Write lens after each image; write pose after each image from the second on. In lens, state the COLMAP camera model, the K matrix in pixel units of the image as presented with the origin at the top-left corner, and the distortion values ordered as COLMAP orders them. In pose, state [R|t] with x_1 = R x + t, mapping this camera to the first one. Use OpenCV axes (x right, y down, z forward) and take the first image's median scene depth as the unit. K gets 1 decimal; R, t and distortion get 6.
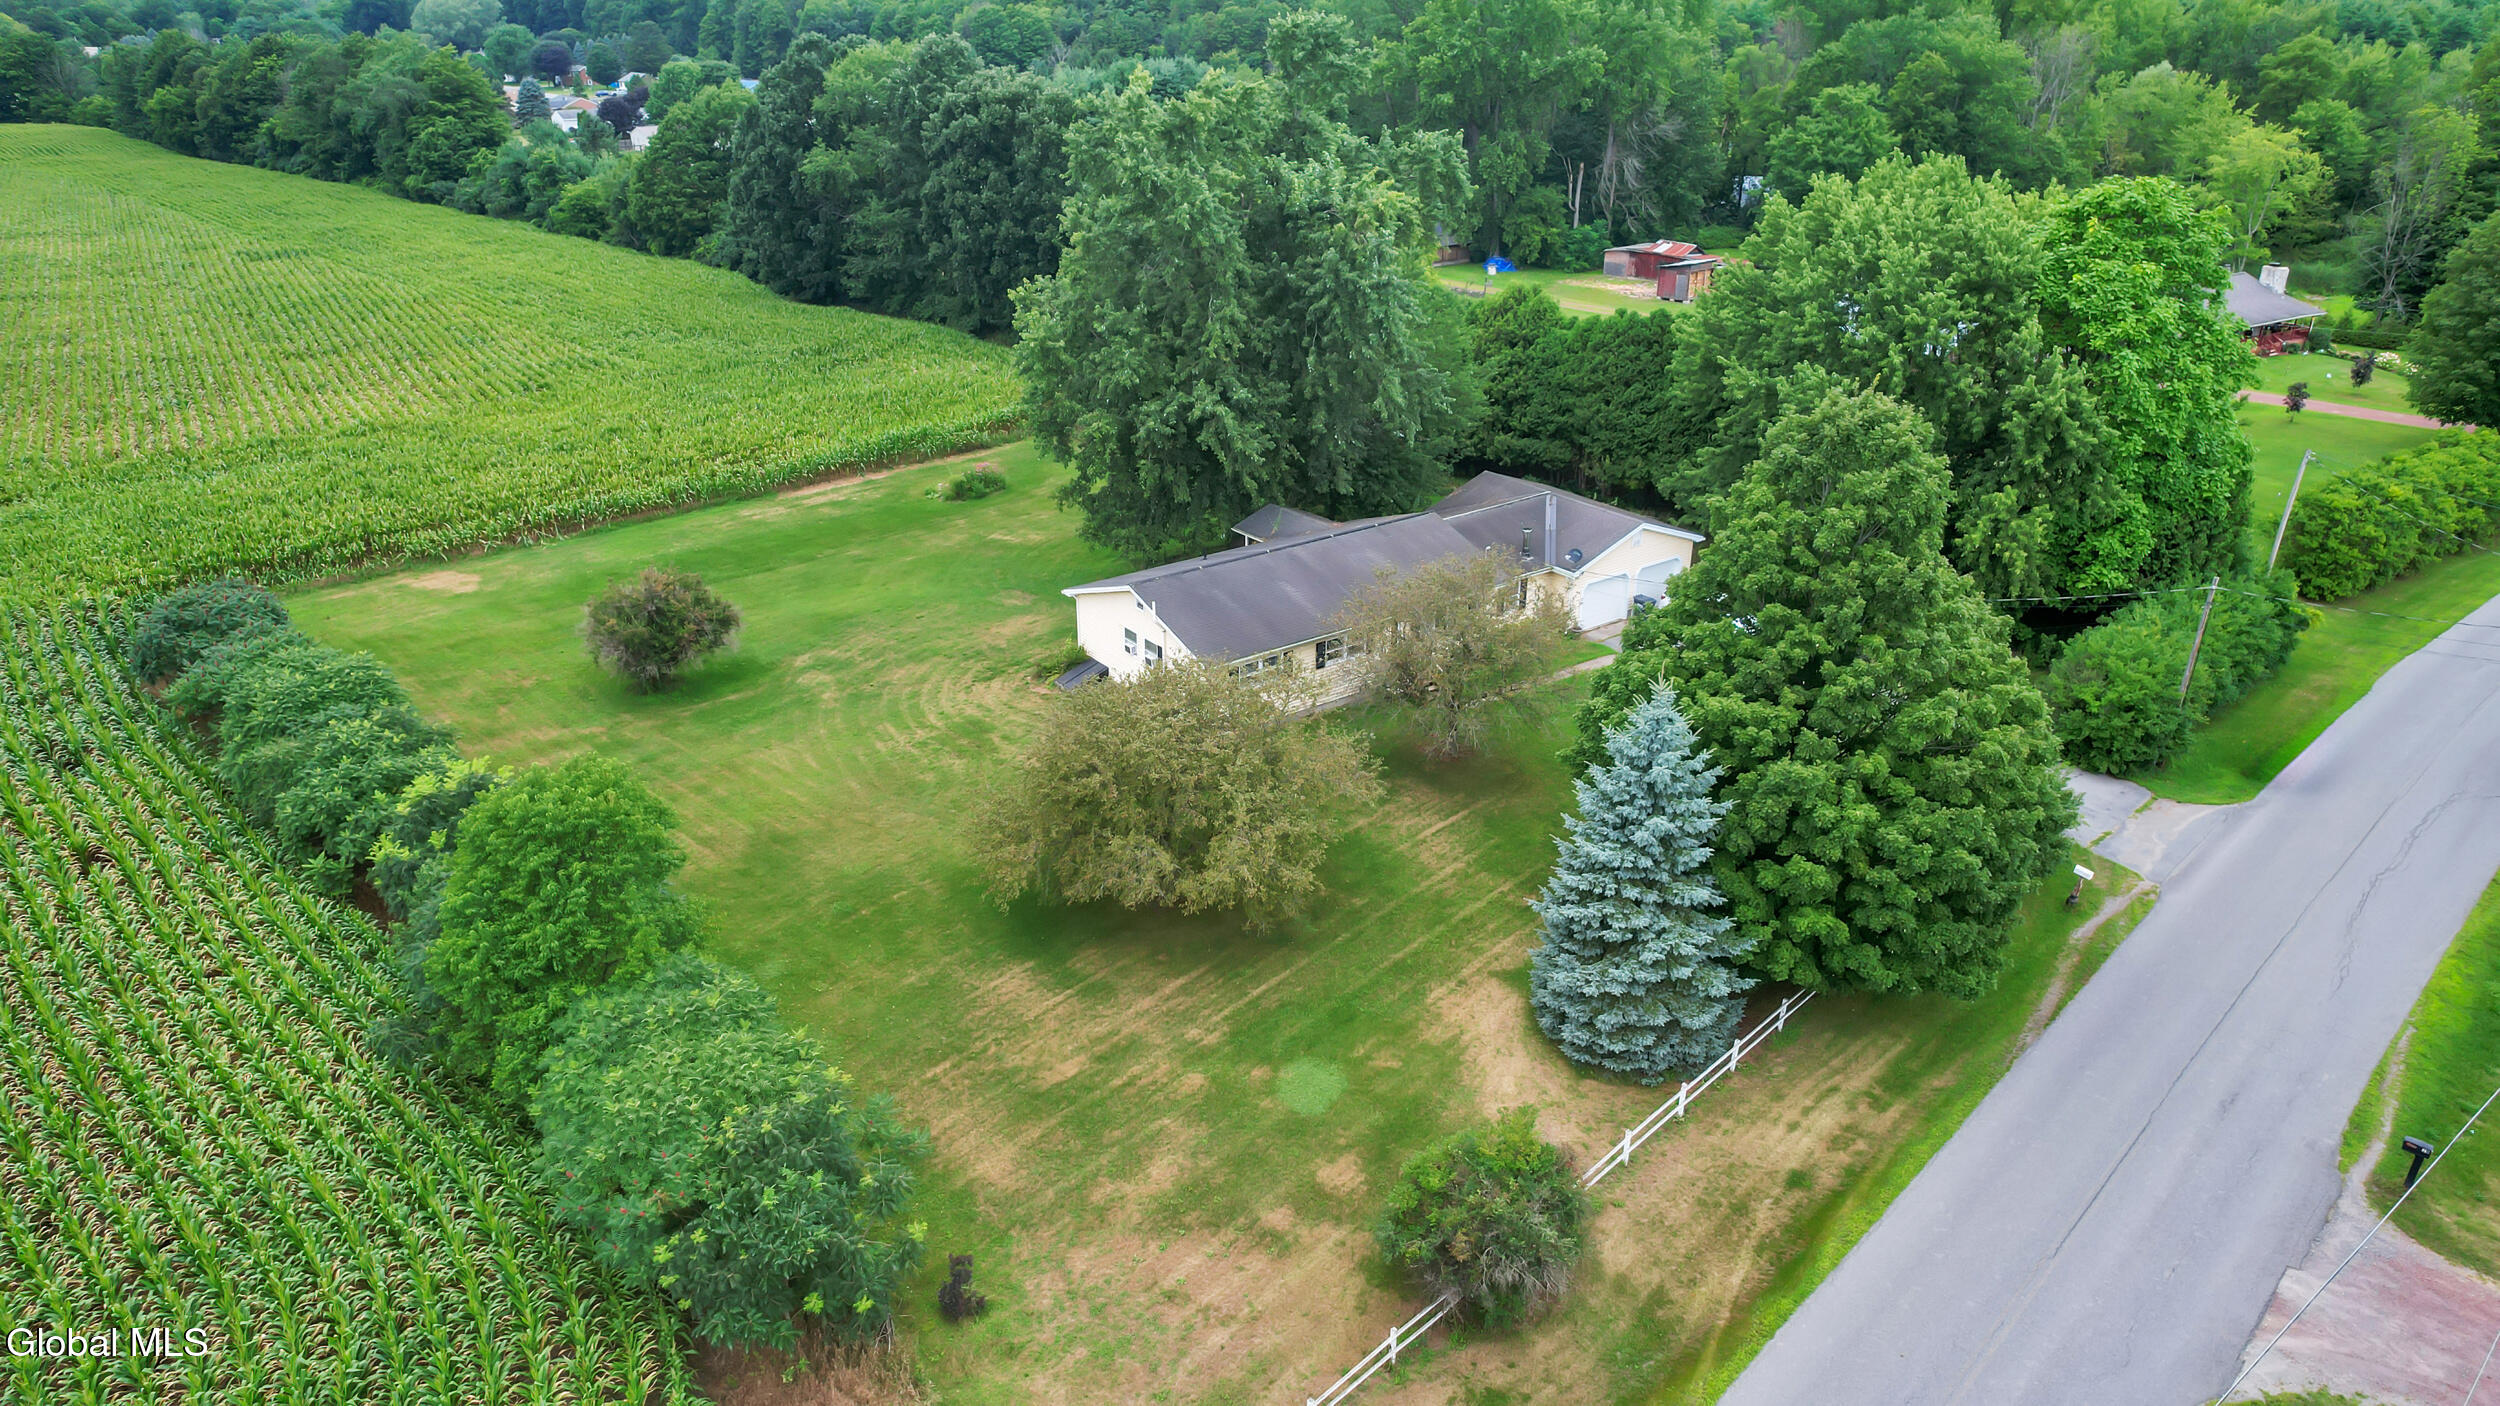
lens RADIAL K [[1602.6, 0, 1248.9], [0, 1602.6, 712.4], [0, 0, 1]] dist [-0.078125, 0.065278]
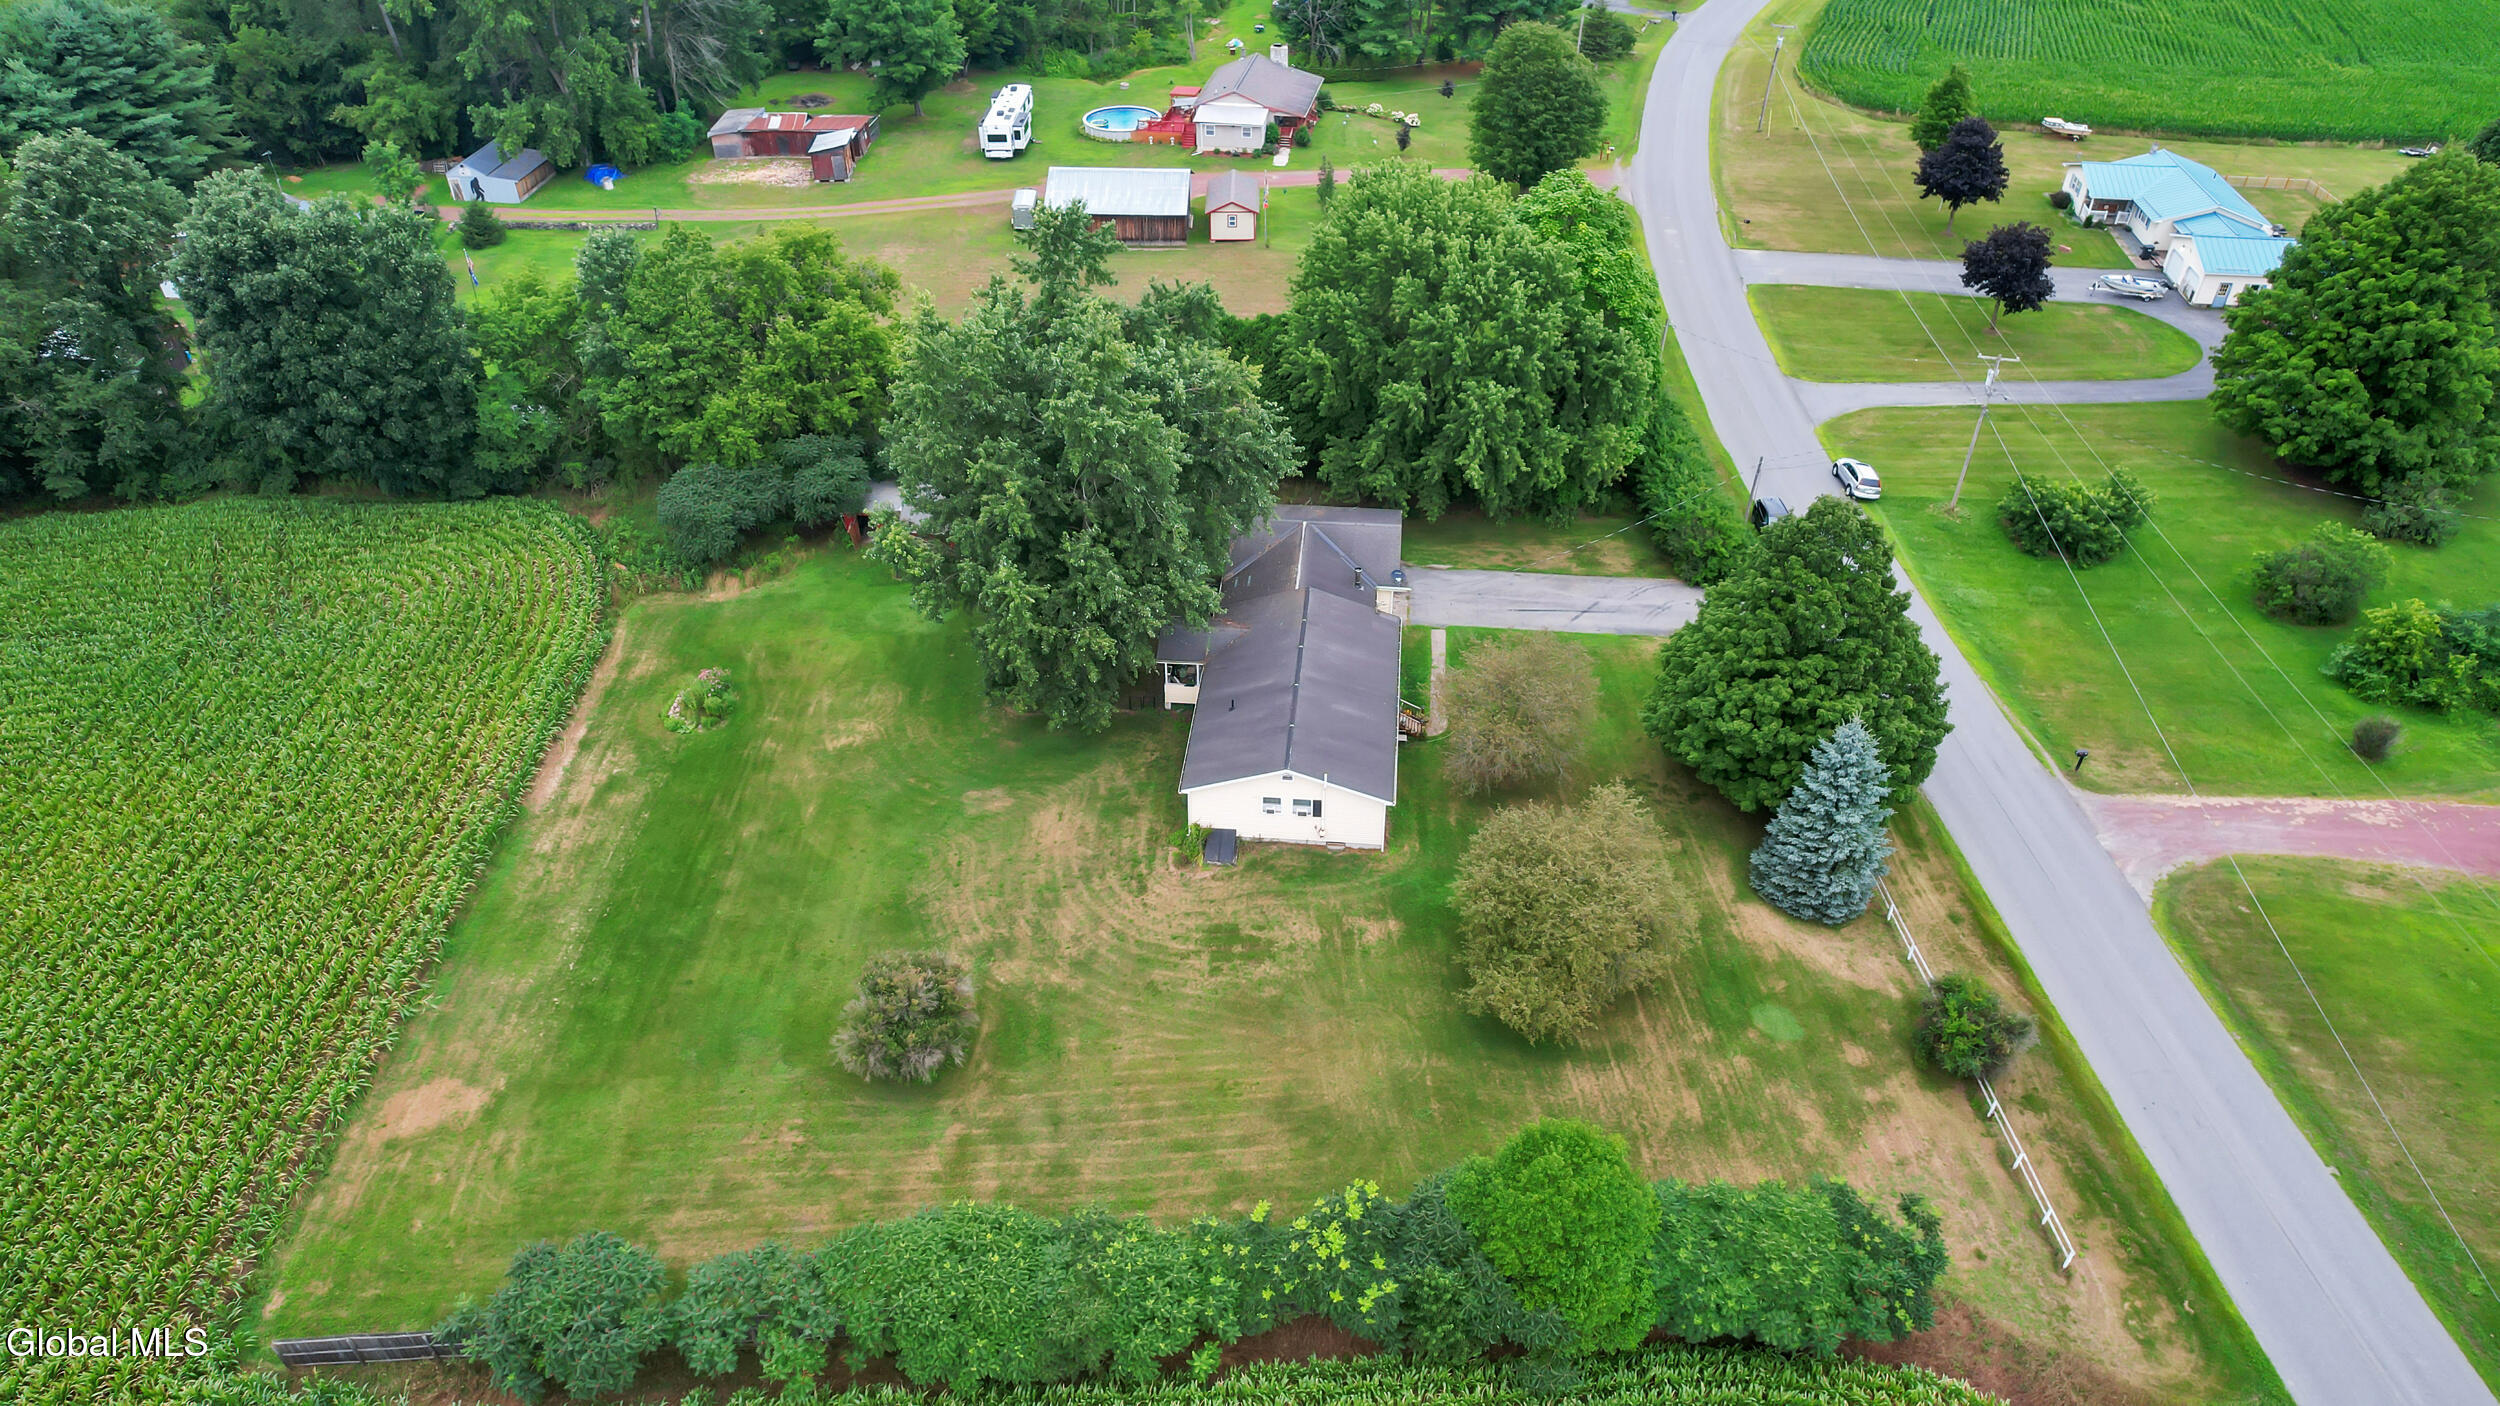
lens RADIAL K [[1602.6, 0, 1248.9], [0, 1602.6, 712.4], [0, 0, 1]] dist [-0.078125, 0.065278]
pose [[0.666249, -0.458362, 0.588232, -1.141868], [0.313134, 0.887845, 0.337161, -0.776641], [-0.676801, -0.040438, 0.735054, 0.164795]]
